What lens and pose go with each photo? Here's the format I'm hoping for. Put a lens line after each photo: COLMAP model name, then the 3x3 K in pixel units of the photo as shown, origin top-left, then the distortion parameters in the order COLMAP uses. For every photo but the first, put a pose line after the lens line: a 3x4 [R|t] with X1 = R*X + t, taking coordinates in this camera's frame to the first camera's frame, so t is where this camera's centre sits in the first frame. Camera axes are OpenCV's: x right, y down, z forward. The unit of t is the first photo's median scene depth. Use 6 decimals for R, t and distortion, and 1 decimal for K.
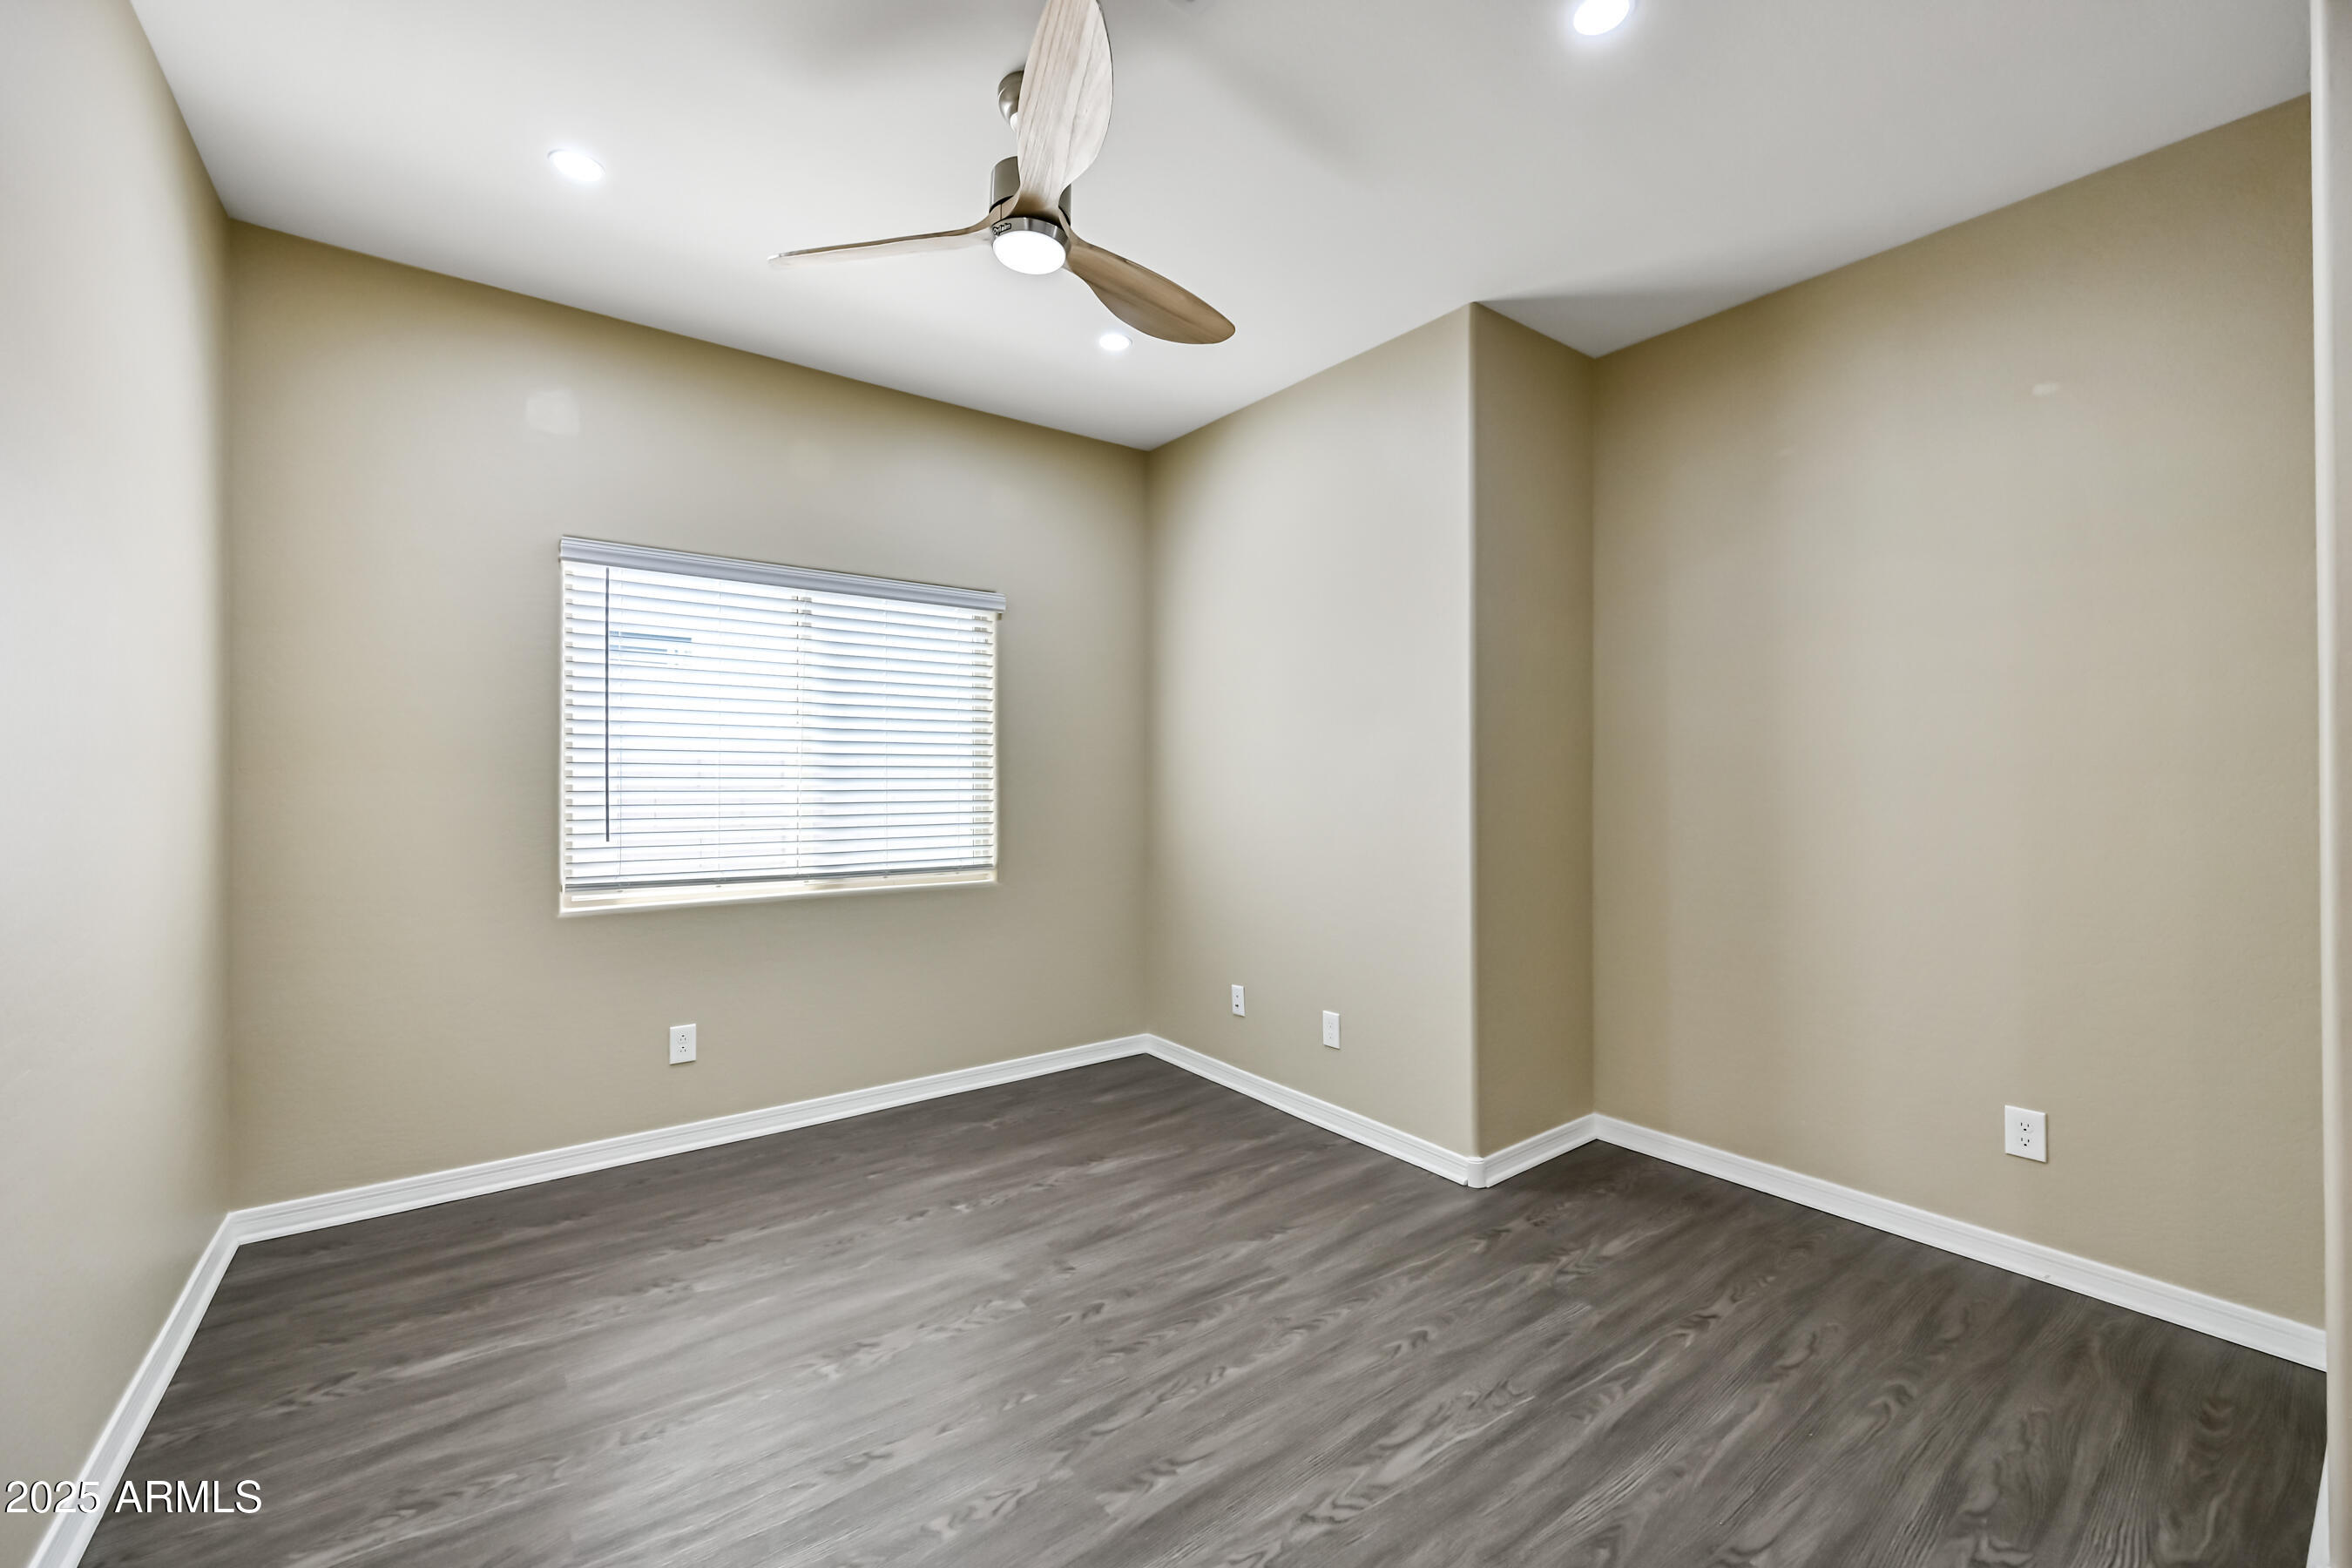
lens RADIAL K [[945.2, 0, 1181.2], [0, 945.2, 770.8], [0, 0, 1]] dist [0.000529, -0.000123]
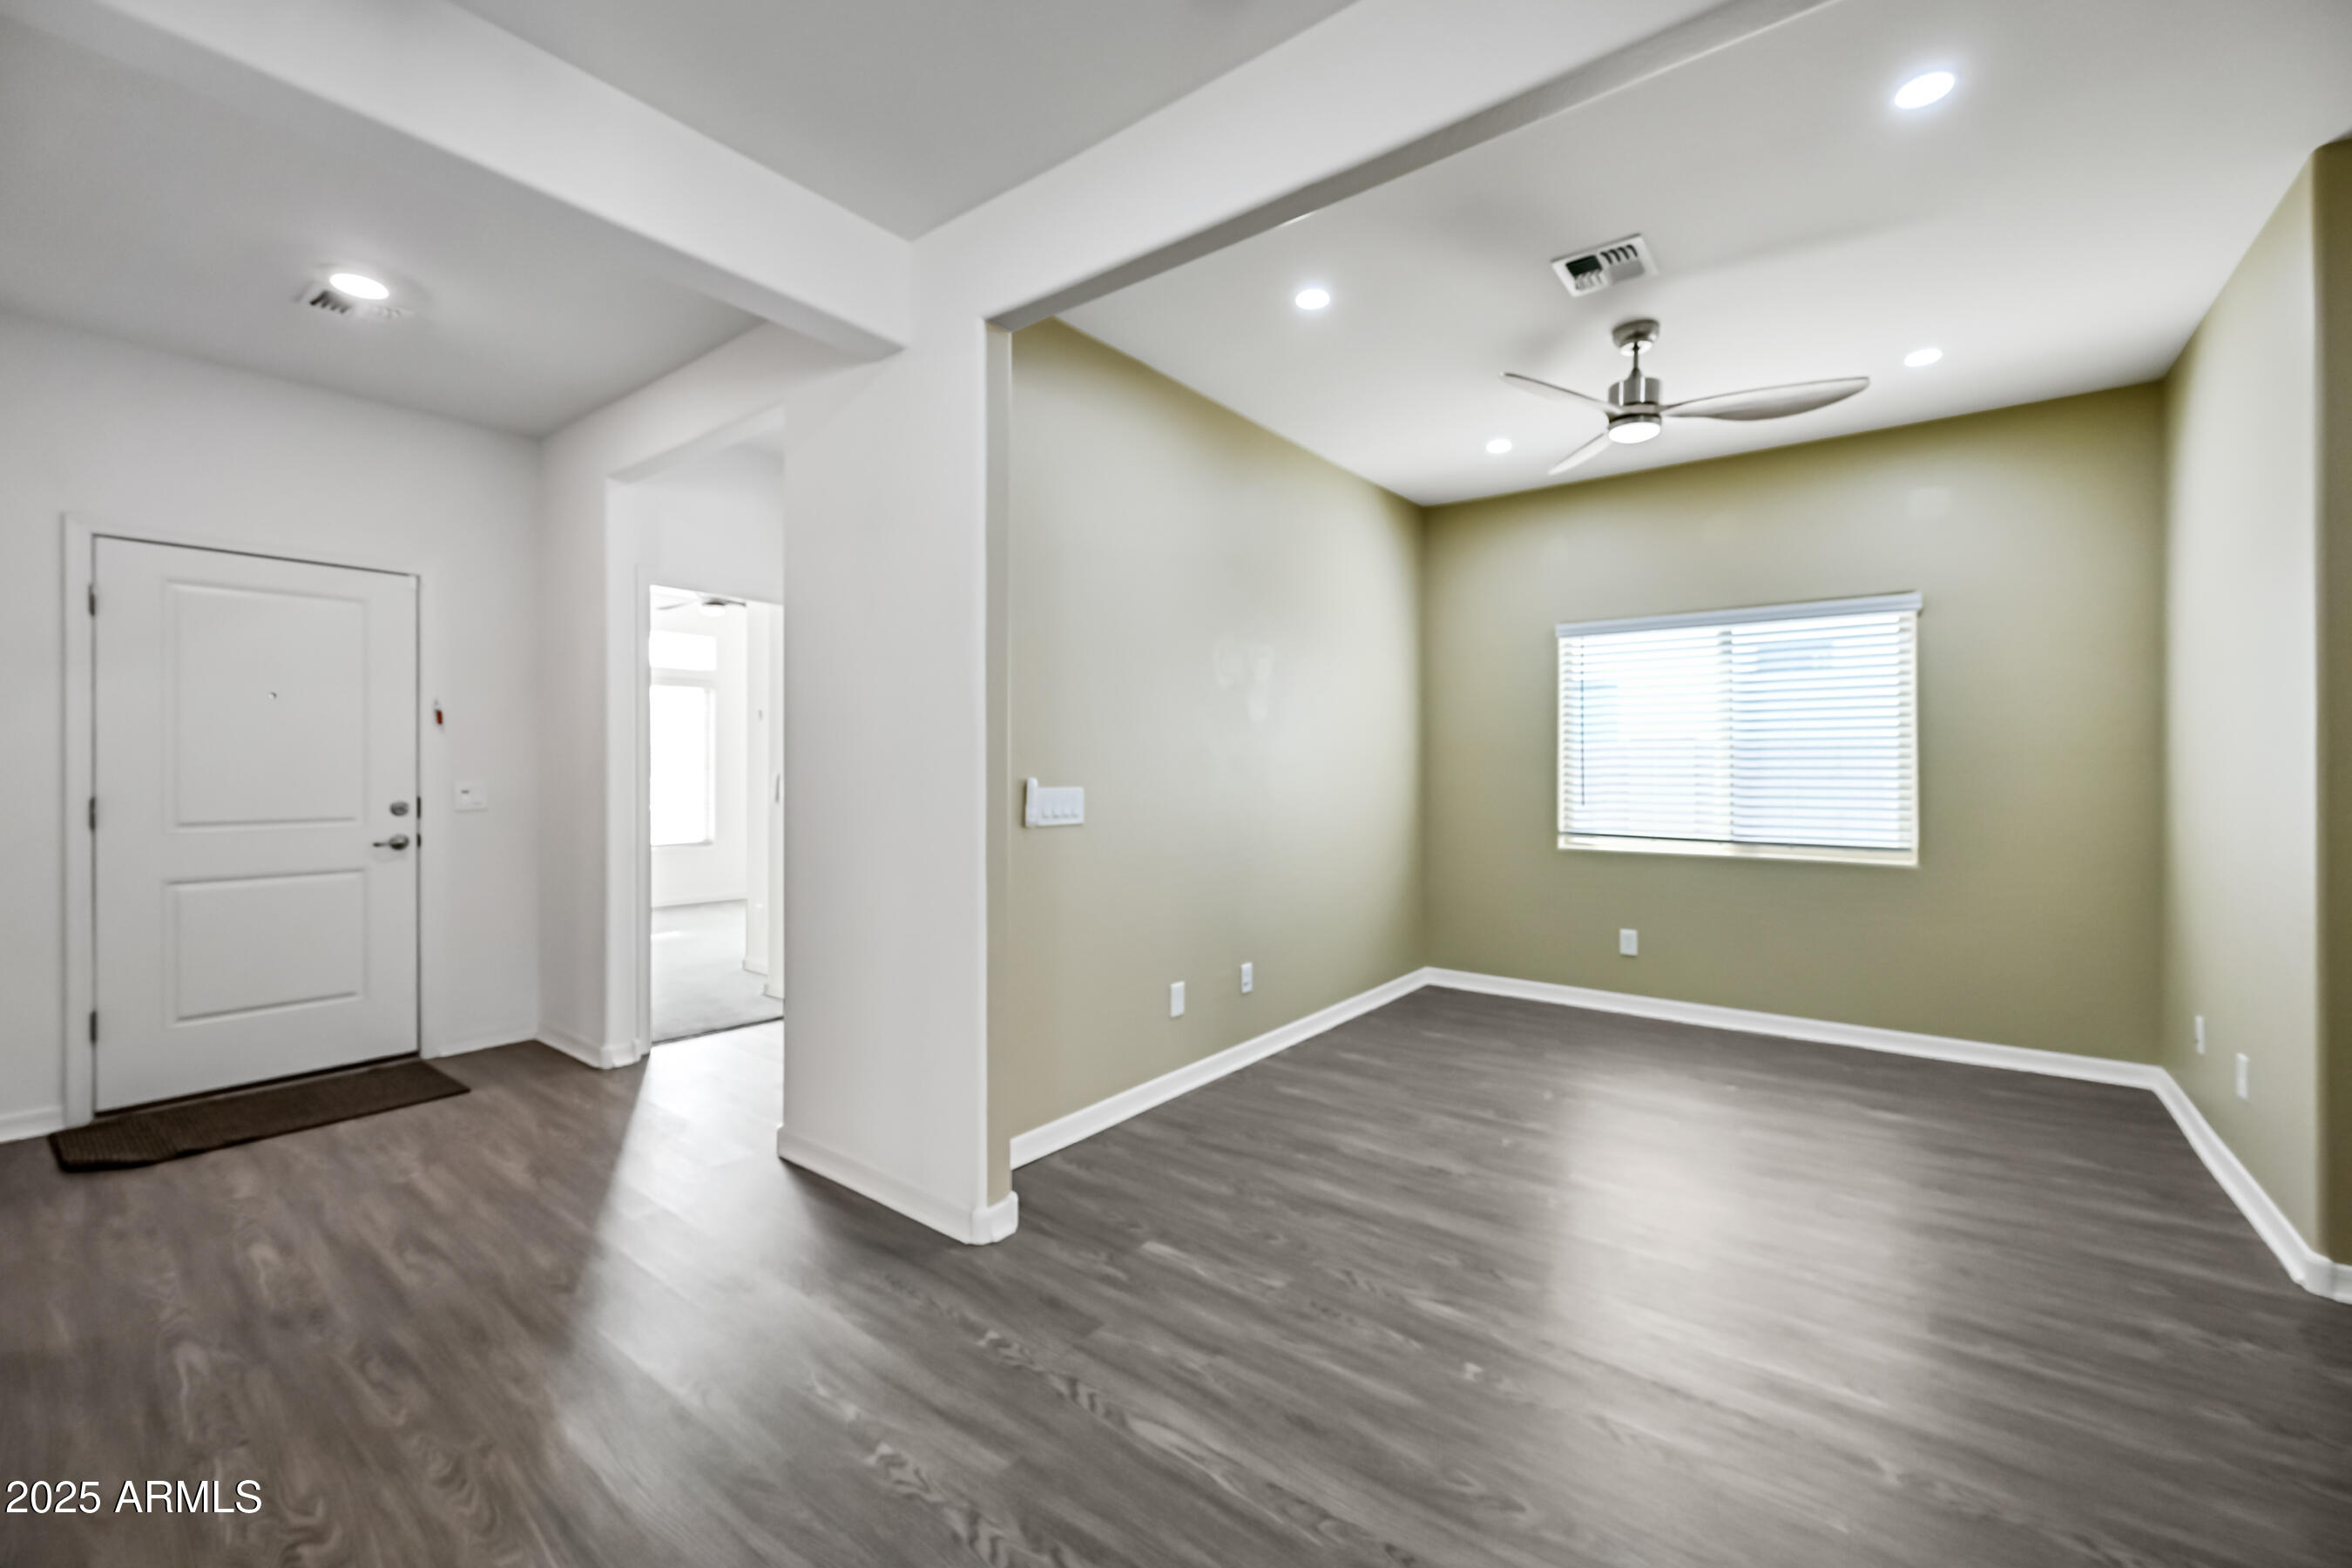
lens RADIAL K [[945.2, 0, 1181.2], [0, 945.2, 770.8], [0, 0, 1]] dist [0.000529, -0.000123]
pose [[0.262261, 0.000769, -0.964997, 0.722120], [0.007711, 0.999966, 0.002893, 0.002966], [0.964966, -0.008200, 0.262246, -0.085330]]
